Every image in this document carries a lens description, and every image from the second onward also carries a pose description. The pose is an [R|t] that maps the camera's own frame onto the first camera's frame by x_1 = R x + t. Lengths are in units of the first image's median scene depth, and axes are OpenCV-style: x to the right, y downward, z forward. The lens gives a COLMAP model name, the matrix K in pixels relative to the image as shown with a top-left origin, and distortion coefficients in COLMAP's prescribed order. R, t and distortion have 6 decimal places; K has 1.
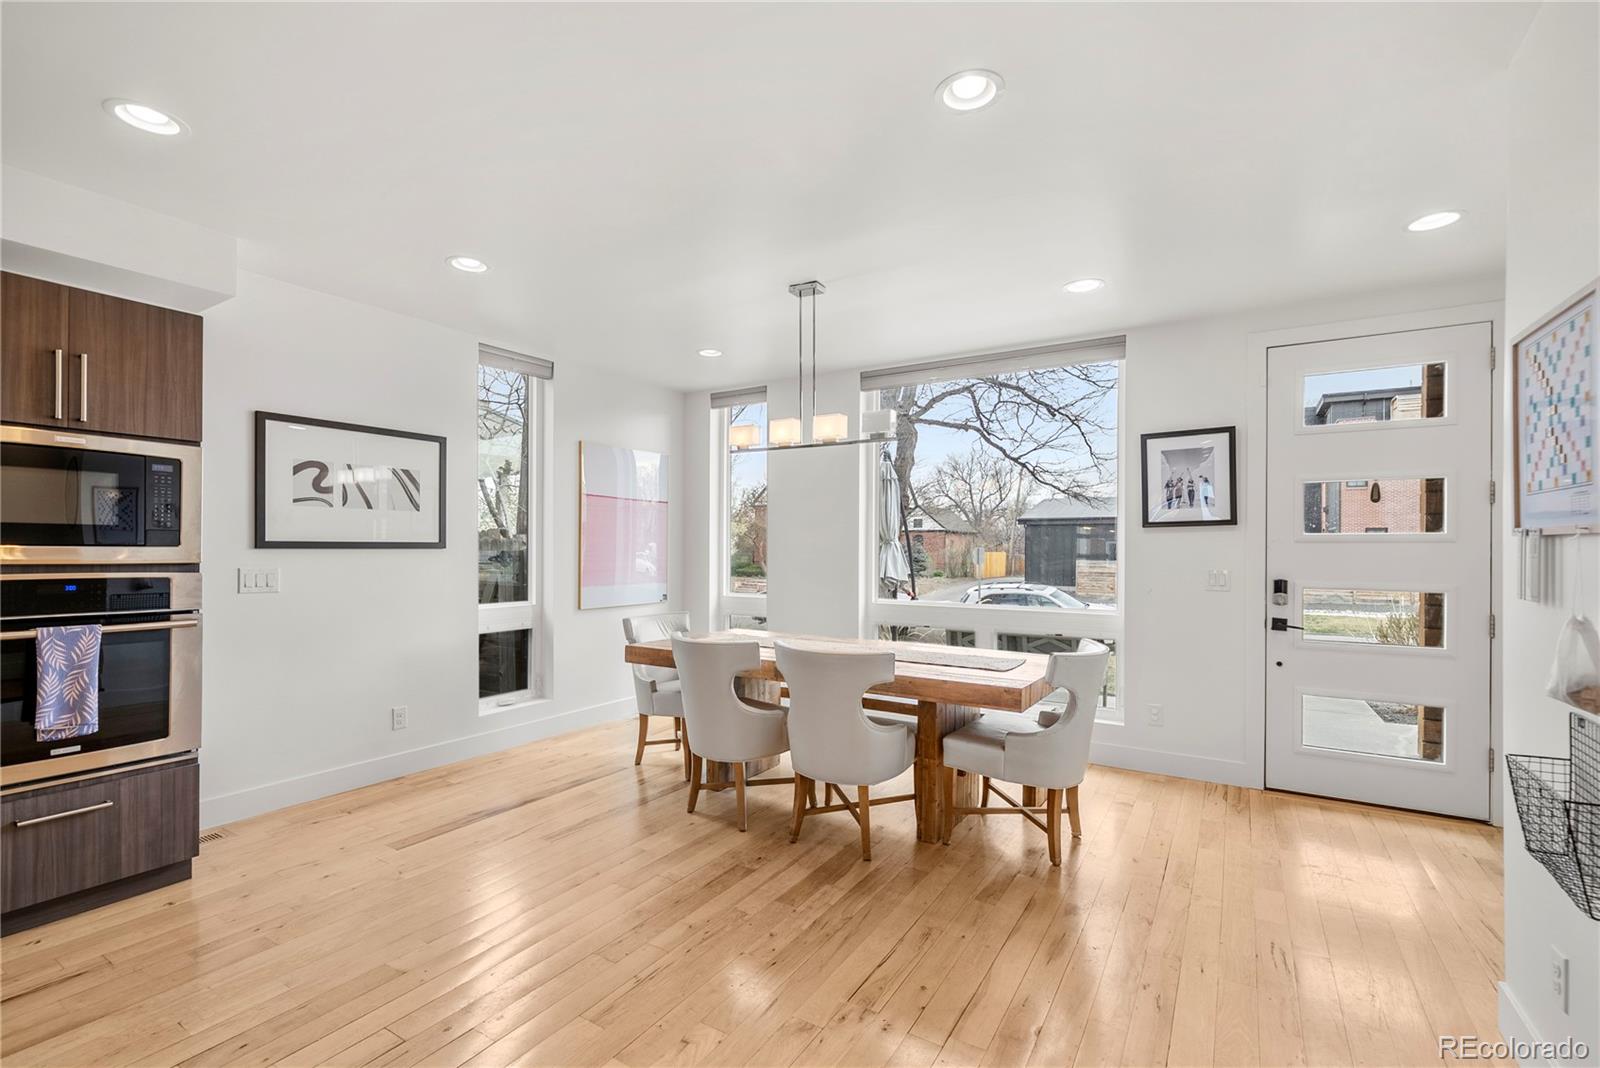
lens RADIAL K [[716.9, 0, 788.3], [0, 716.9, 545.6], [0, 0, 1]] dist [-0.000968, 0.000151]
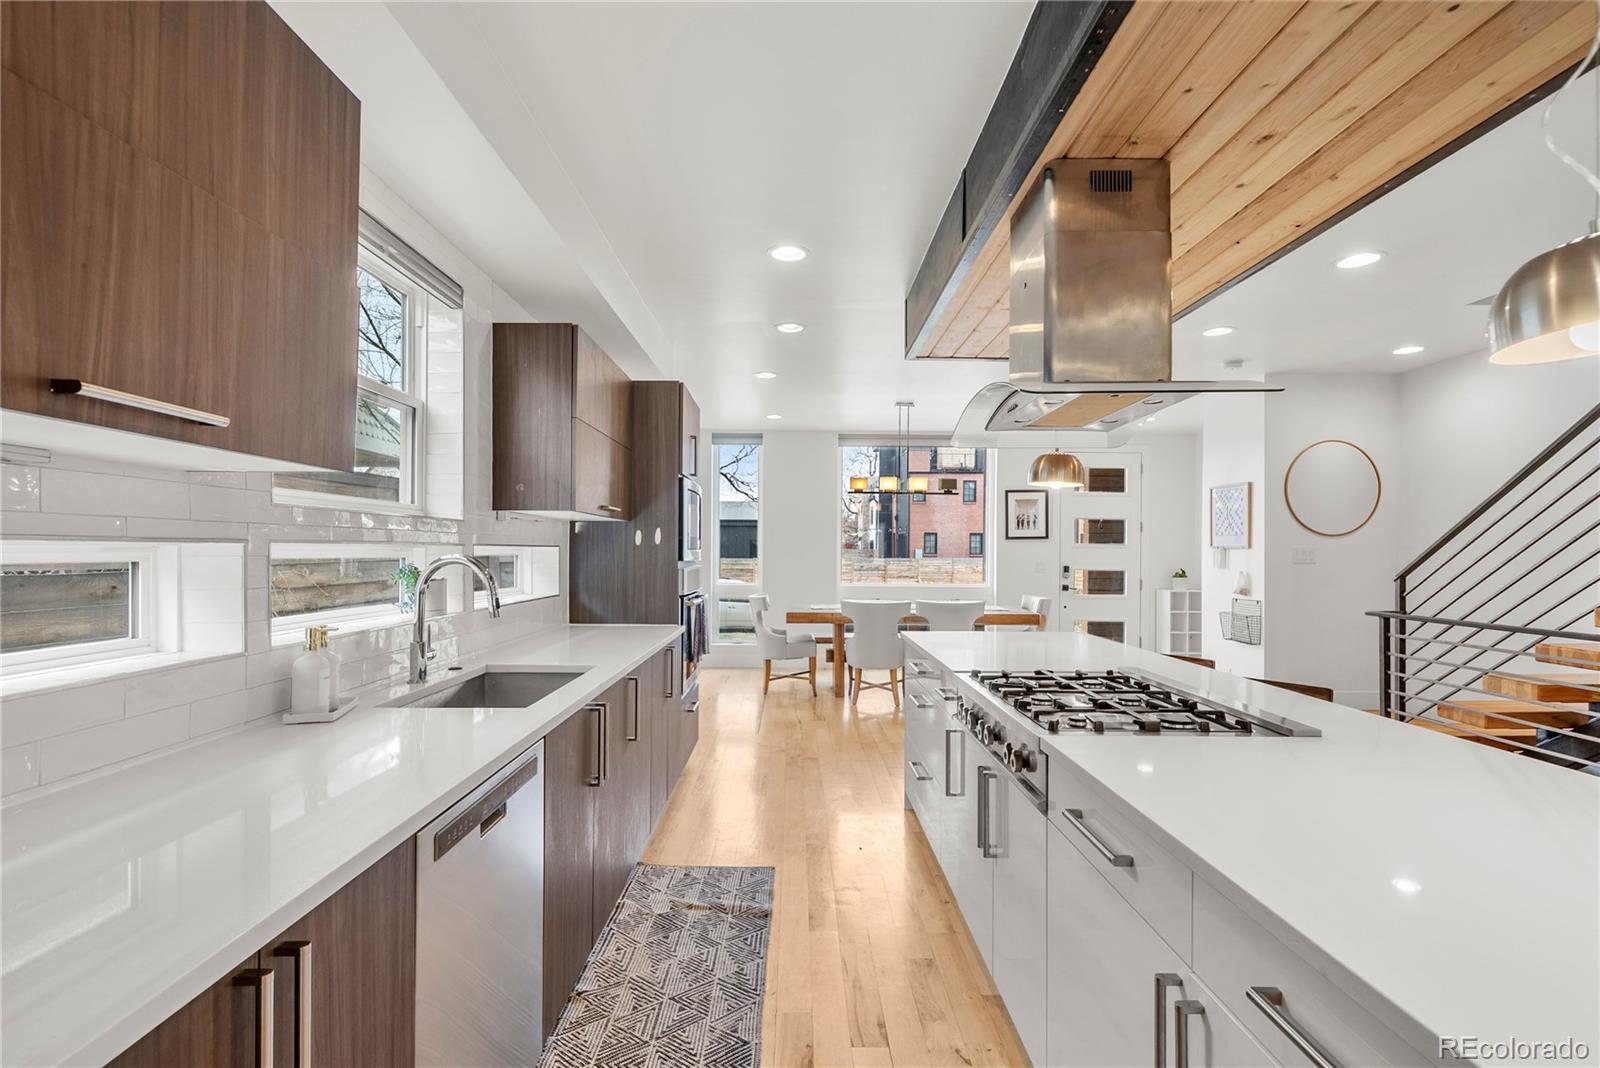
lens RADIAL K [[749.0, 0, 797.5], [0, 749.0, 552.8], [0, 0, 1]] dist [-0.001646, -0.000146]
pose [[0.845024, -0.000137, 0.534728, -1.139450], [-0.006197, 0.999930, 0.010049, -0.007585], [-0.534692, -0.011805, 0.844965, -0.412319]]
